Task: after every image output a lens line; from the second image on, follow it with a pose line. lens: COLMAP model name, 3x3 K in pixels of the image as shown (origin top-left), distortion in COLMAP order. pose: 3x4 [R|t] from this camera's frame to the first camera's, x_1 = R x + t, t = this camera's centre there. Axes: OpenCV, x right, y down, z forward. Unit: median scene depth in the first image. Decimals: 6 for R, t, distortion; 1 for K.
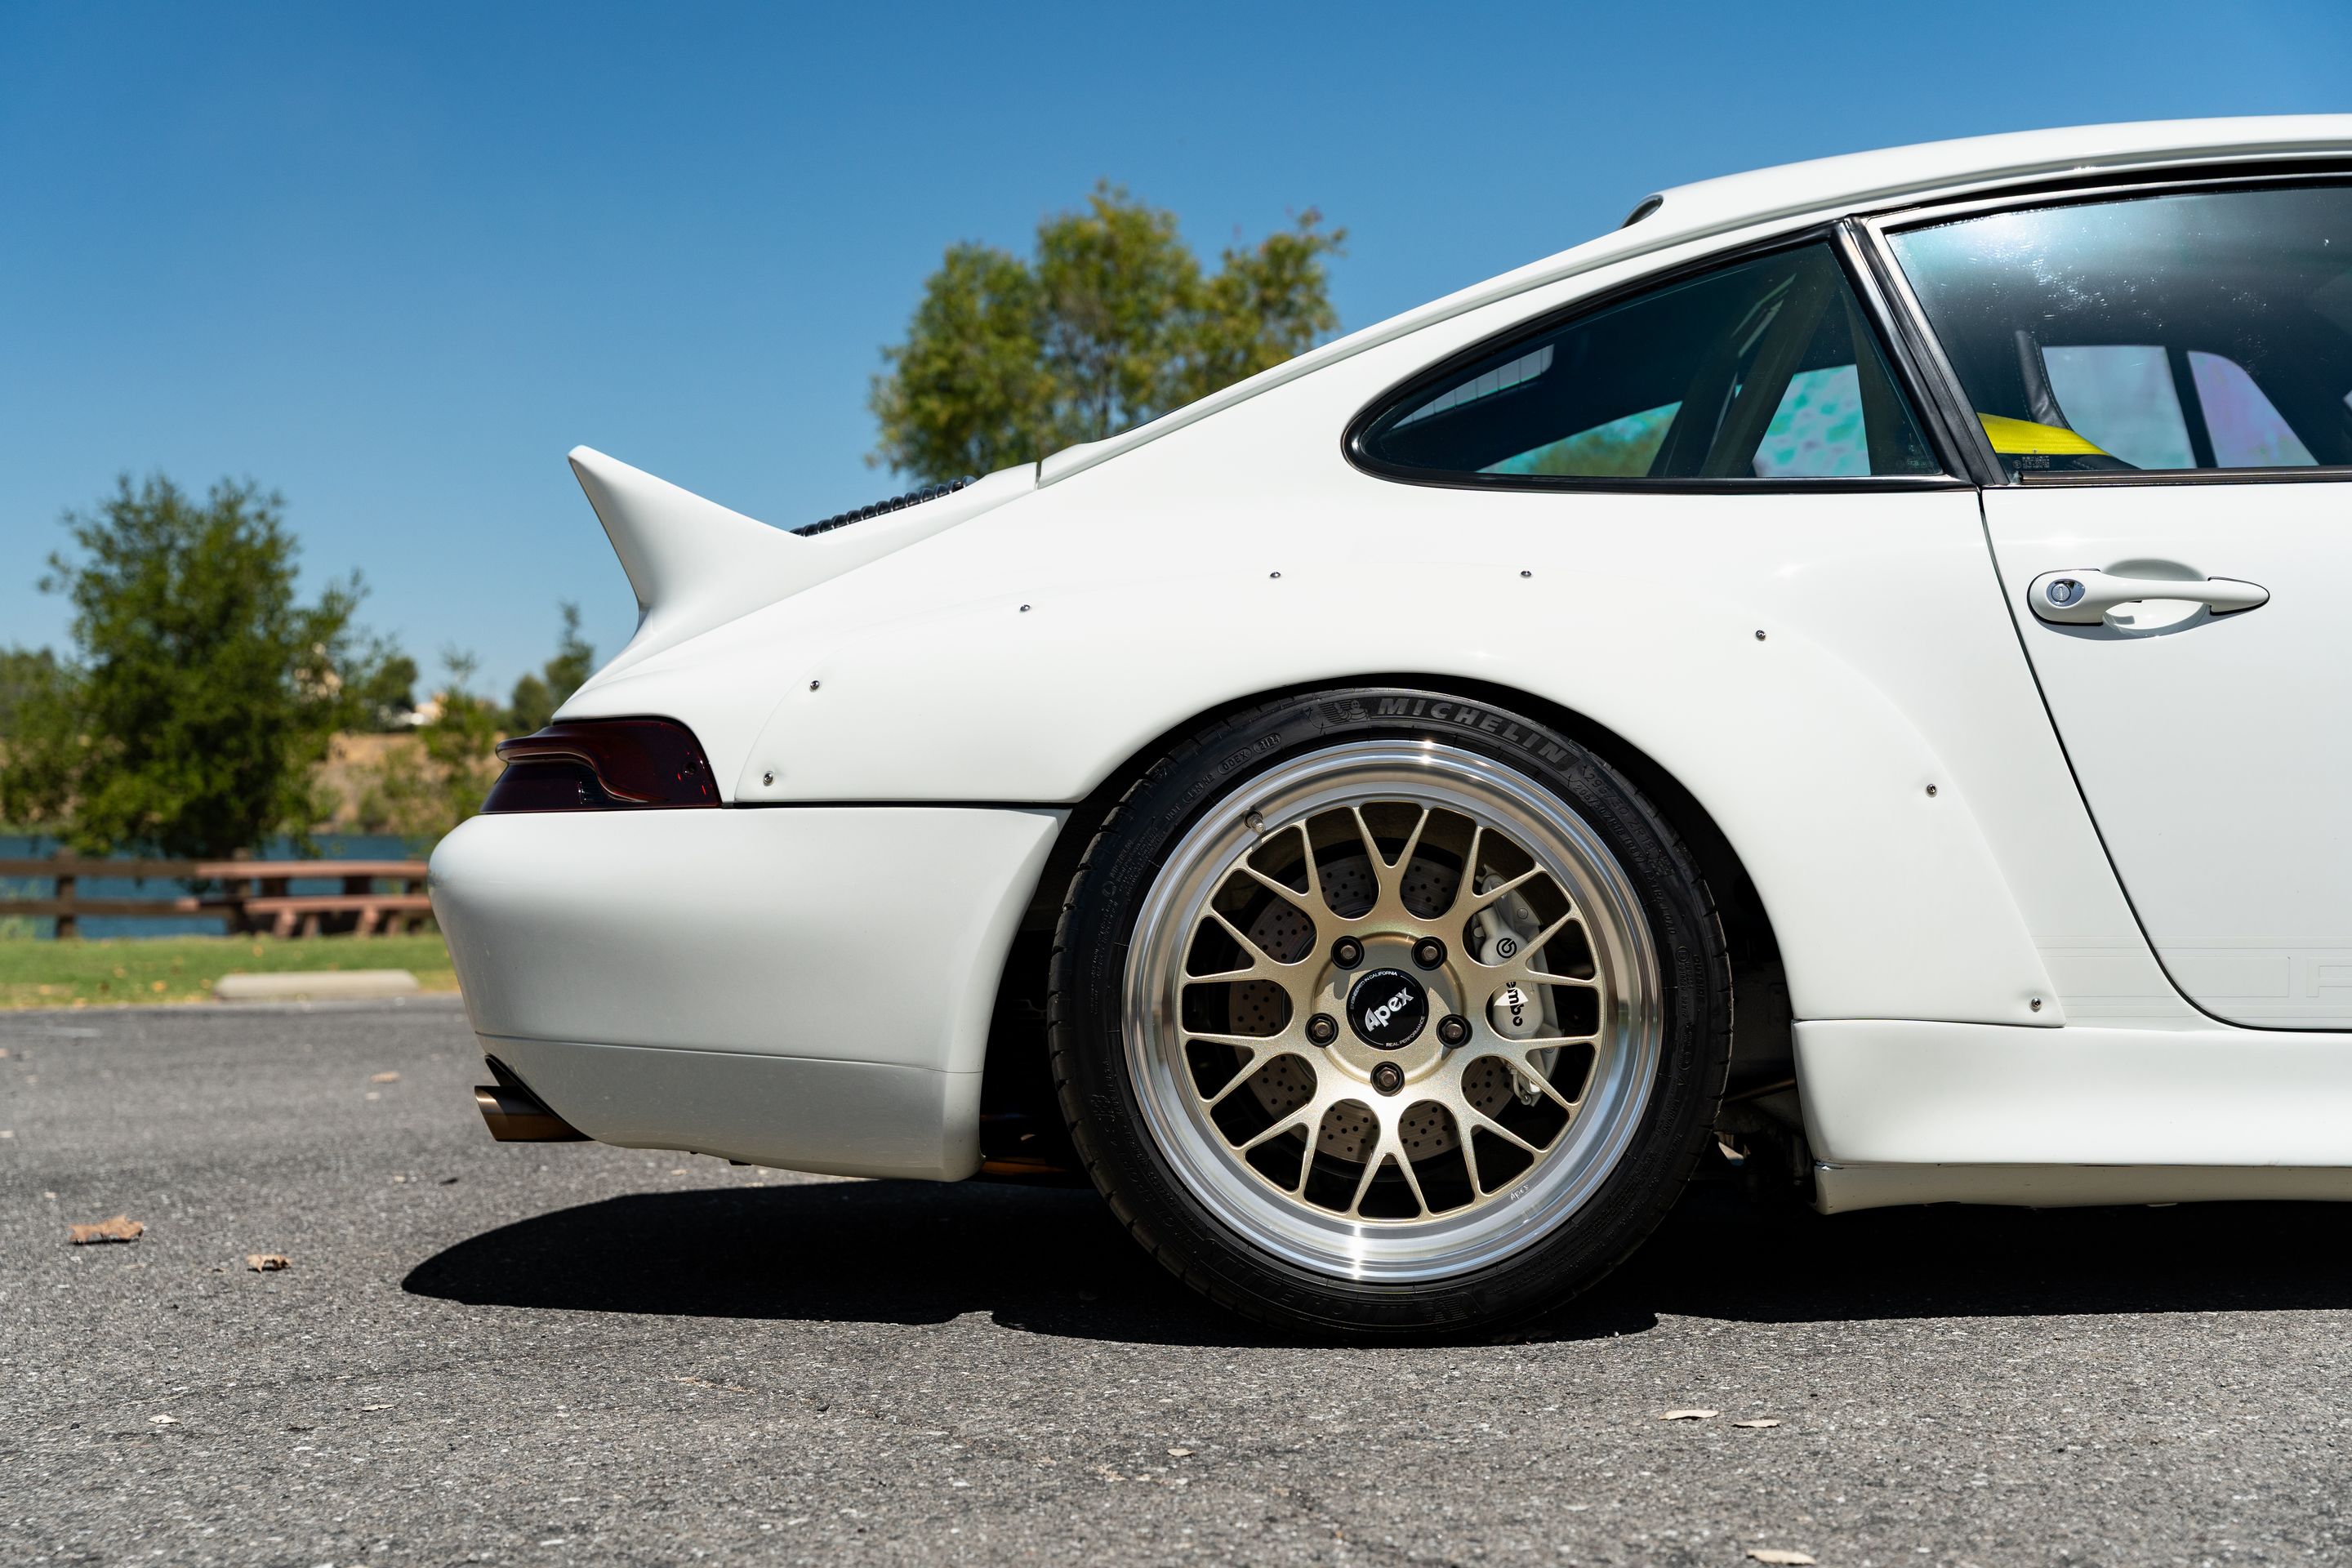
lens RADIAL K [[3589.1, 0, 1173.4], [0, 3589.1, 769.4], [0, 0, 1]] dist [0.004815, 0.000000]
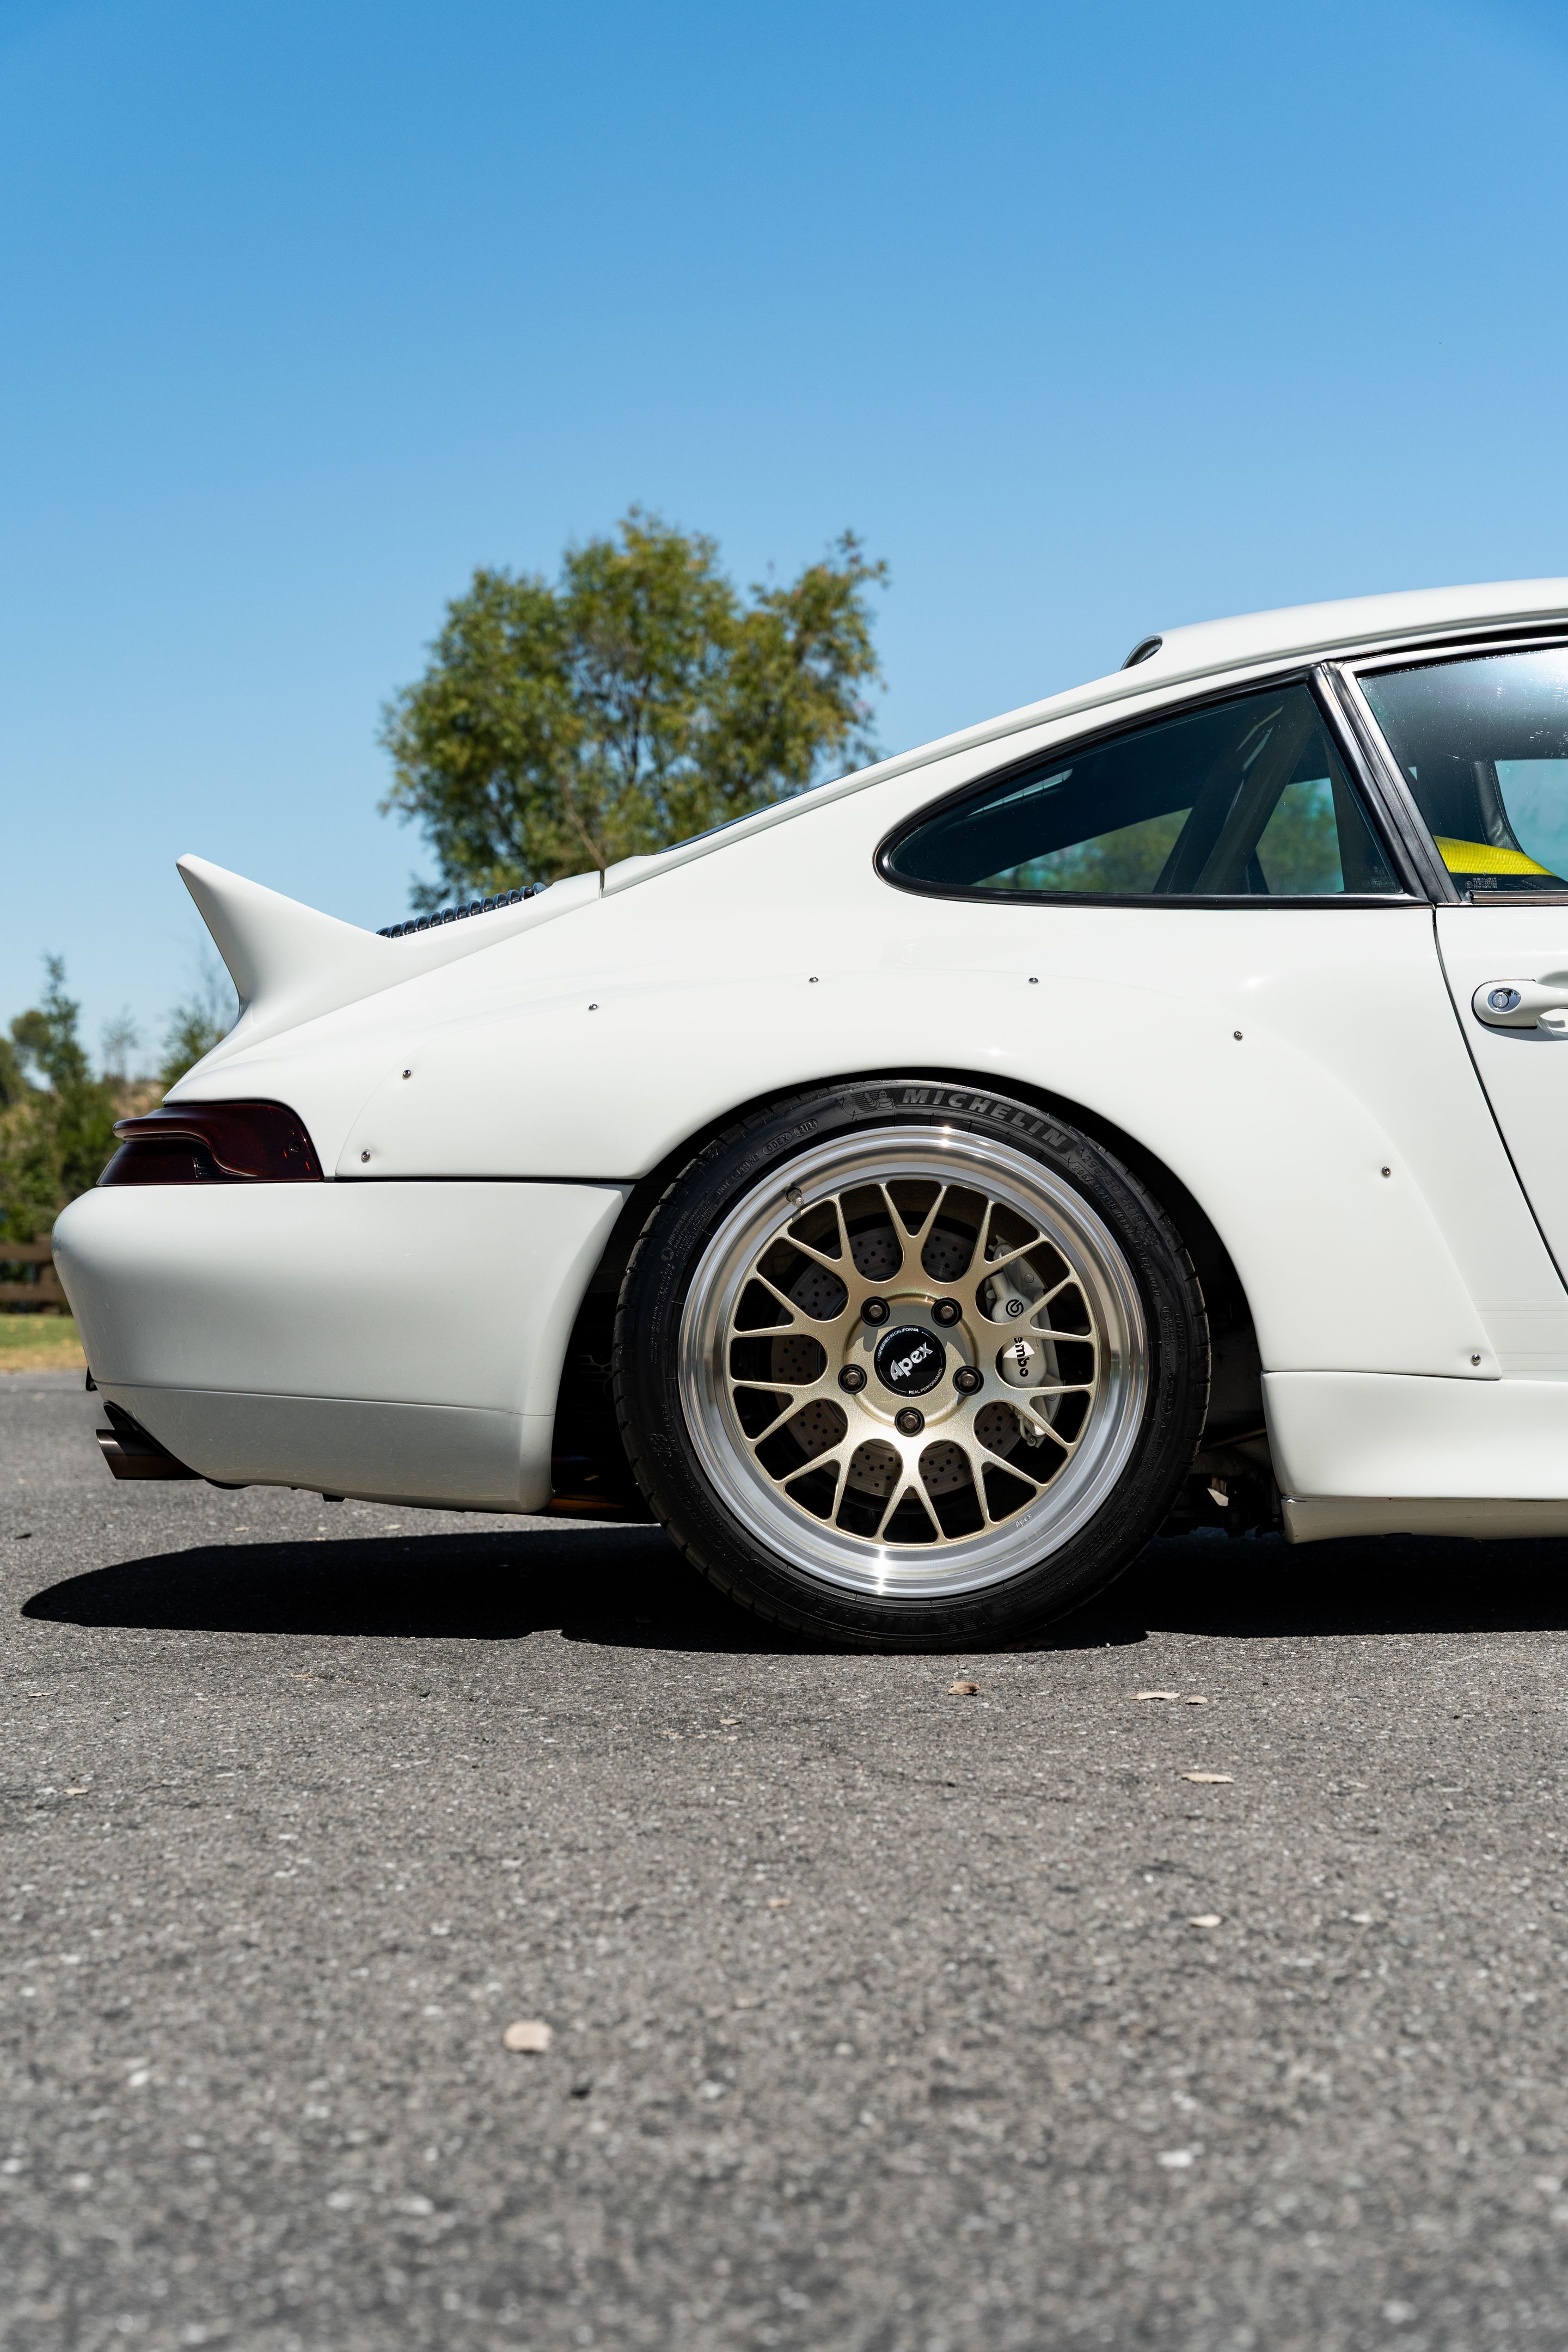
lens RADIAL K [[4003.8, 0, 794.2], [0, 4003.8, 1166.7], [0, 0, 1]] dist [0.025733, 0.000000]
pose [[0.999722, 0.005066, 0.023045, -0.006919], [-0.005236, 0.999960, 0.007285, -0.004122], [-0.023007, -0.007404, 0.999708, -0.273563]]
